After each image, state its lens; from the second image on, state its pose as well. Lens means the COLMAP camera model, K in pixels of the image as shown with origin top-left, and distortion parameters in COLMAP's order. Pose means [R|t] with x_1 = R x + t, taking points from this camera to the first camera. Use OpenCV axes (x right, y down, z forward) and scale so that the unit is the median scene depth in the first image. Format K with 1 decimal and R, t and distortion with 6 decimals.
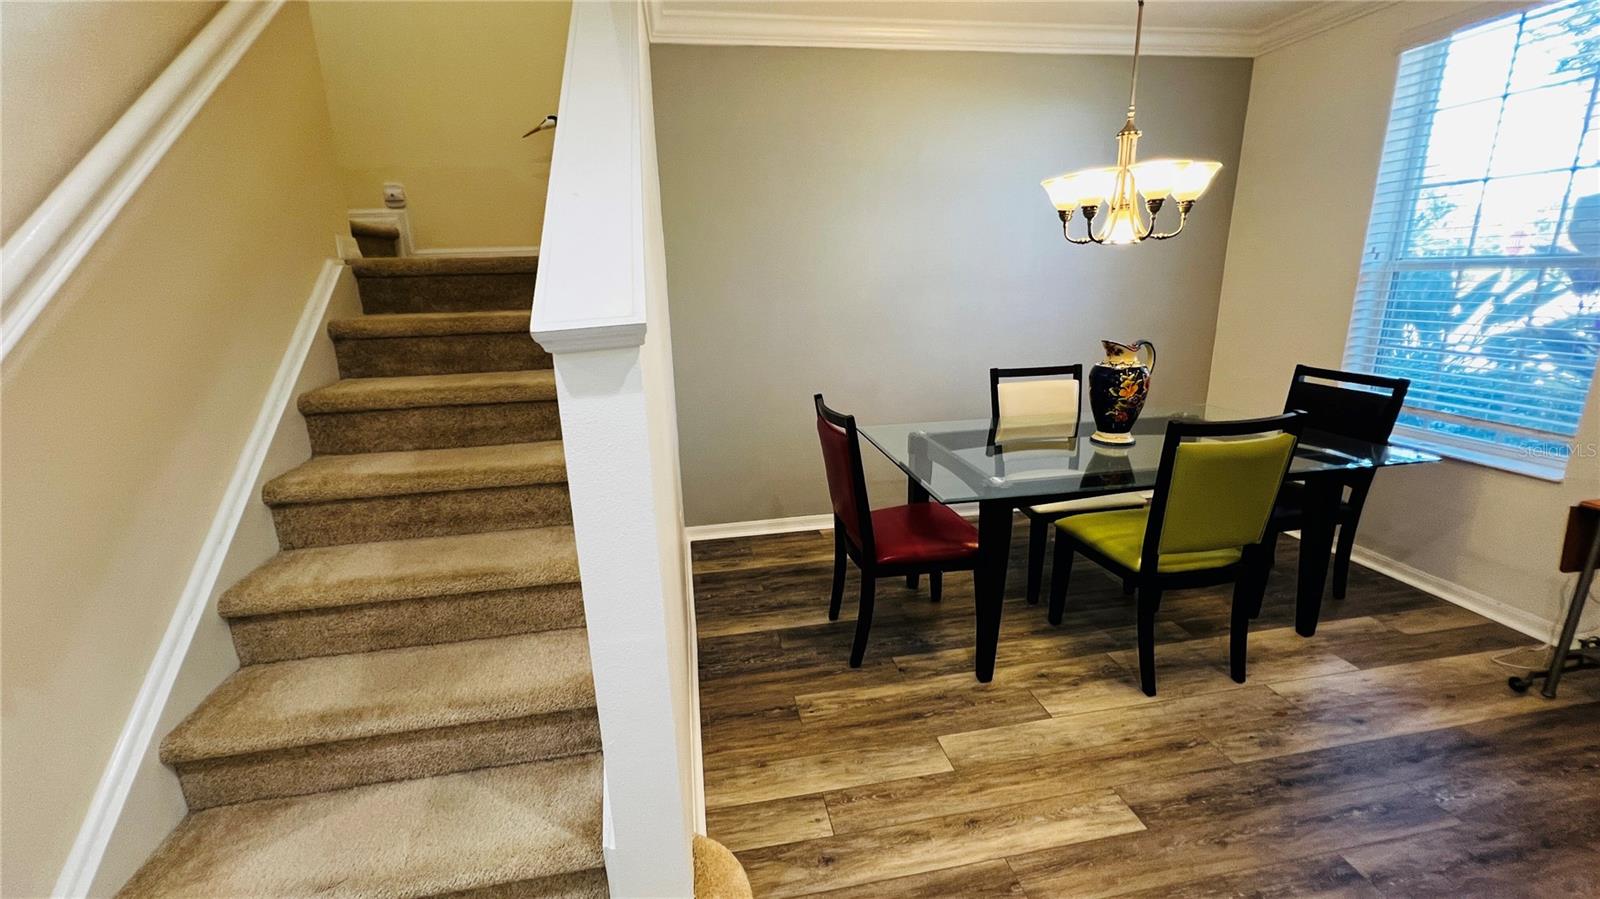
lens RADIAL K [[640.1, 0, 794.7], [0, 640.1, 446.5], [0, 0, 1]] dist [-0.002910, 0.001334]
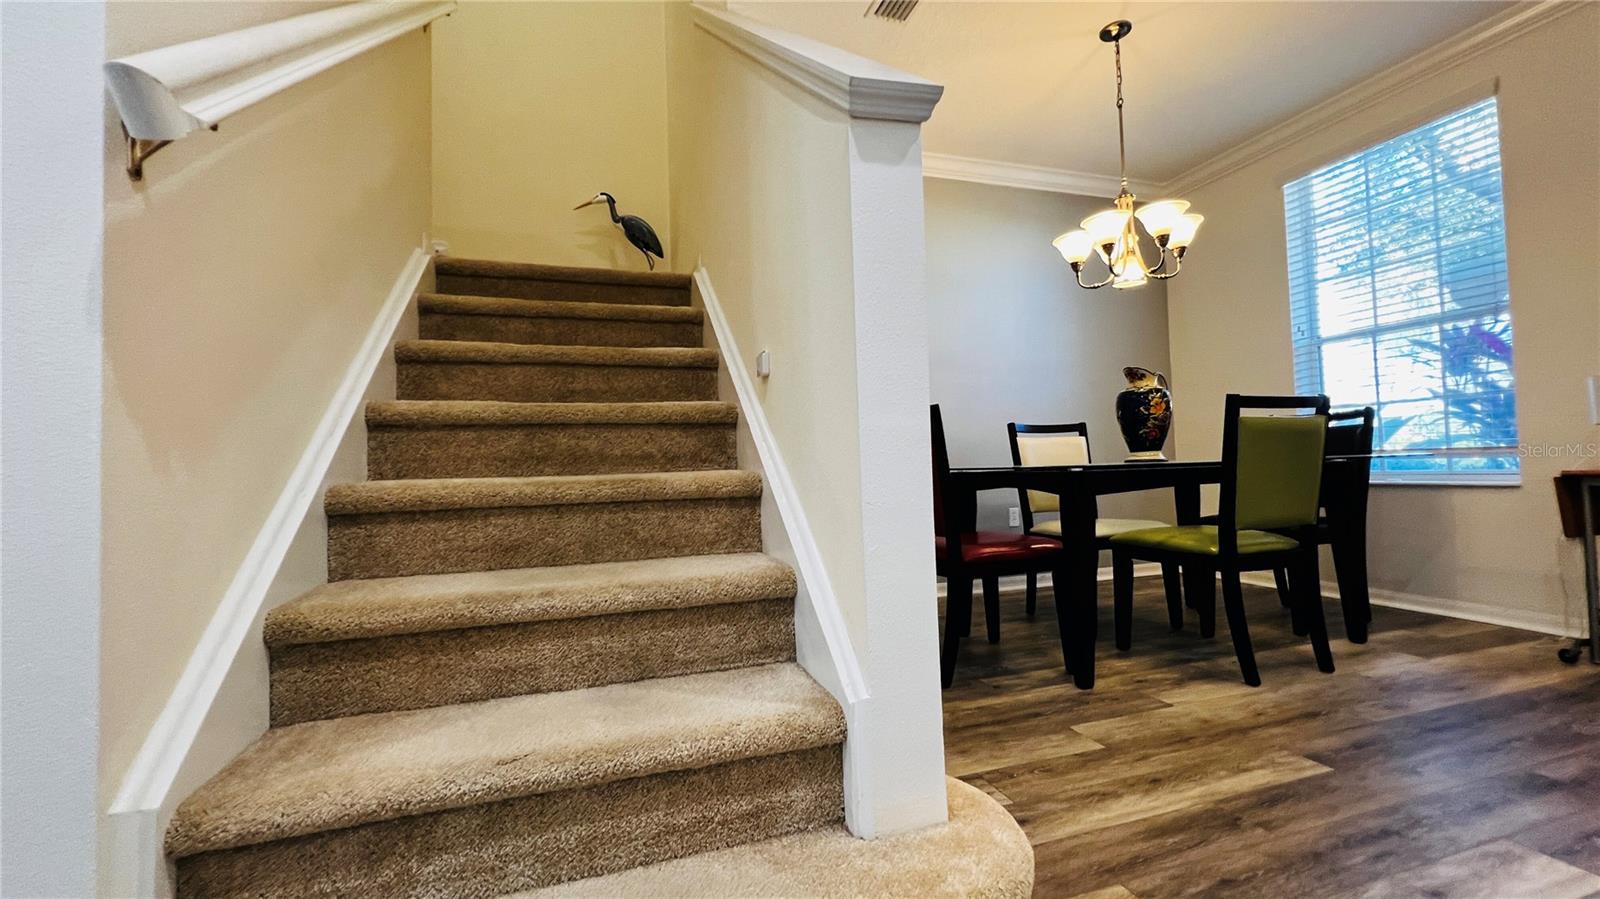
lens RADIAL K [[640.1, 0, 794.9], [0, 640.1, 444.1], [0, 0, 1]] dist [-0.002910, 0.001334]
pose [[0.991035, 0.004467, 0.133527, -0.260356], [0.035358, 0.955034, -0.294381, 0.294843], [-0.128838, 0.296463, 0.946314, 0.065537]]
